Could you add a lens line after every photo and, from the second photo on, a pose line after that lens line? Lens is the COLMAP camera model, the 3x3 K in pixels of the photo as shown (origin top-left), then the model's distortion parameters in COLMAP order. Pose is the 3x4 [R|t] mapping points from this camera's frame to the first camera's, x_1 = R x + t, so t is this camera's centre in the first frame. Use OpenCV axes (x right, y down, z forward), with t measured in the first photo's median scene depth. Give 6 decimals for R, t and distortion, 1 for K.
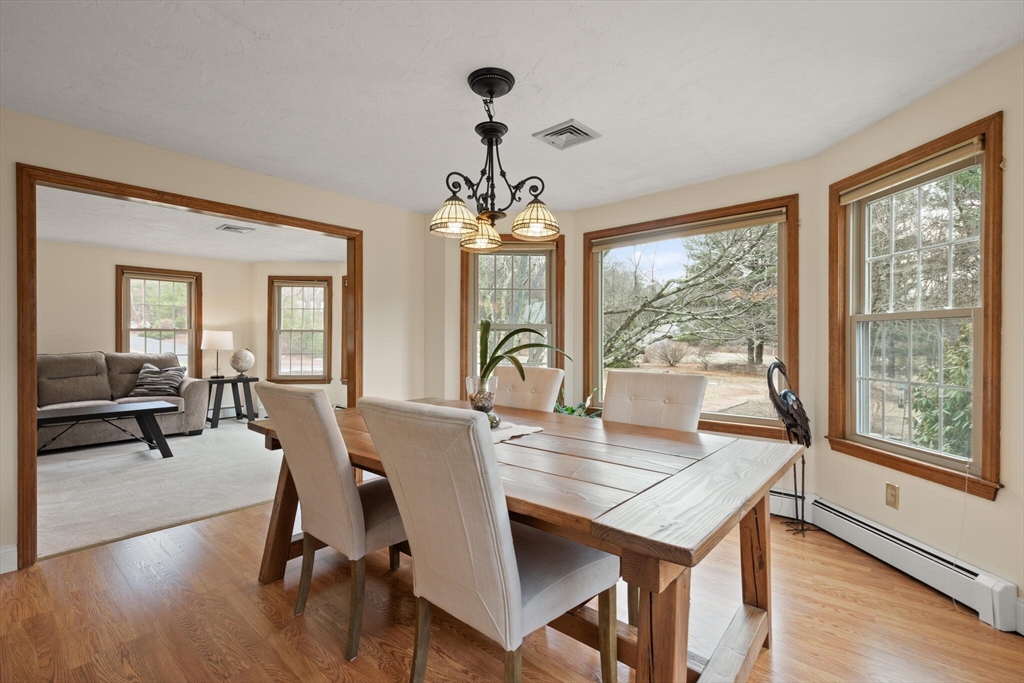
lens RADIAL K [[466.5, 0, 515.5], [0, 466.5, 341.7], [0, 0, 1]] dist [0.011294, -0.004704]
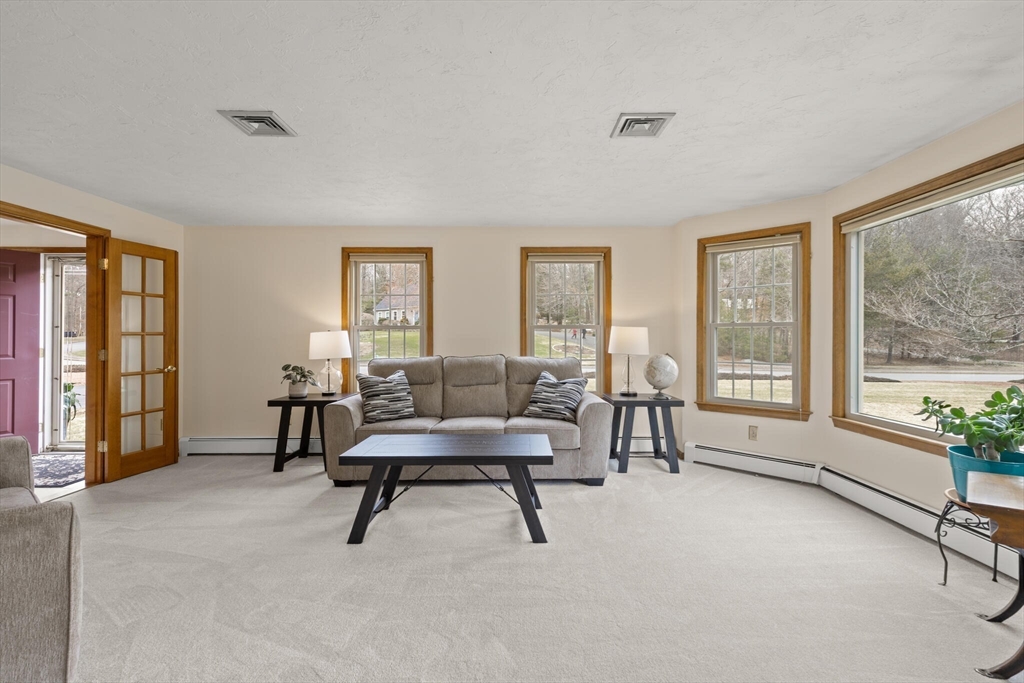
lens RADIAL K [[466.5, 0, 519.7], [0, 466.5, 339.5], [0, 0, 1]] dist [0.011294, -0.004704]
pose [[0.669808, -0.002020, -0.742532, -0.254038], [-0.004512, 0.999967, -0.006790, 0.000800], [0.742521, 0.007898, 0.669776, 0.457193]]
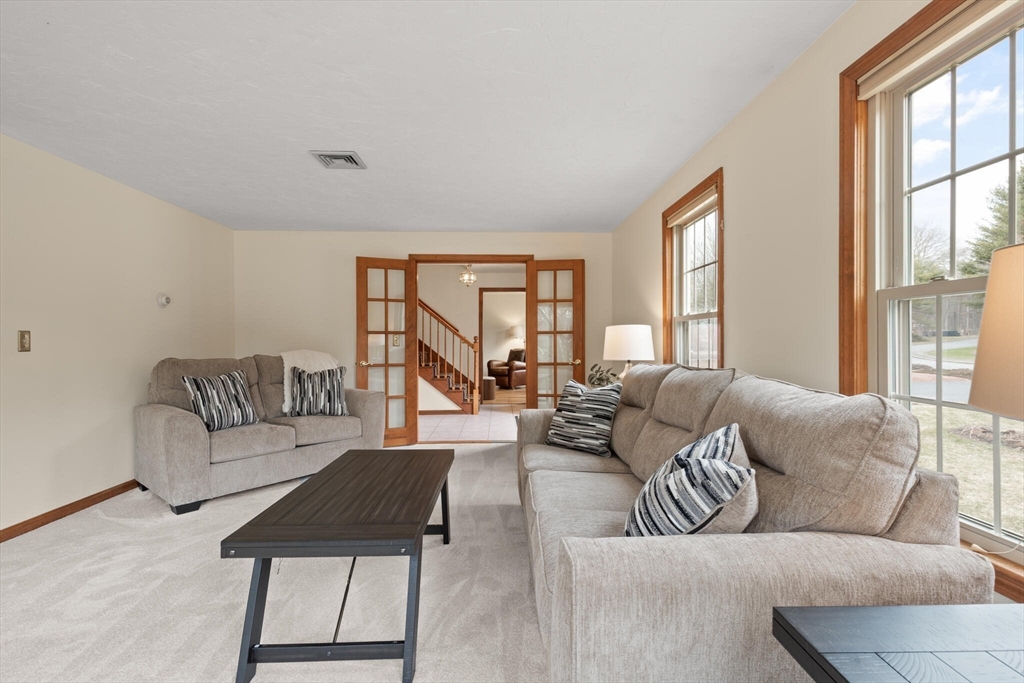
lens RADIAL K [[466.5, 0, 520.0], [0, 466.5, 339.3], [0, 0, 1]] dist [0.011294, -0.004704]
pose [[-0.724606, -0.000186, -0.689164, -0.501454], [-0.003371, 0.999989, 0.003274, -0.000307], [0.689156, 0.004696, -0.724598, 1.058886]]
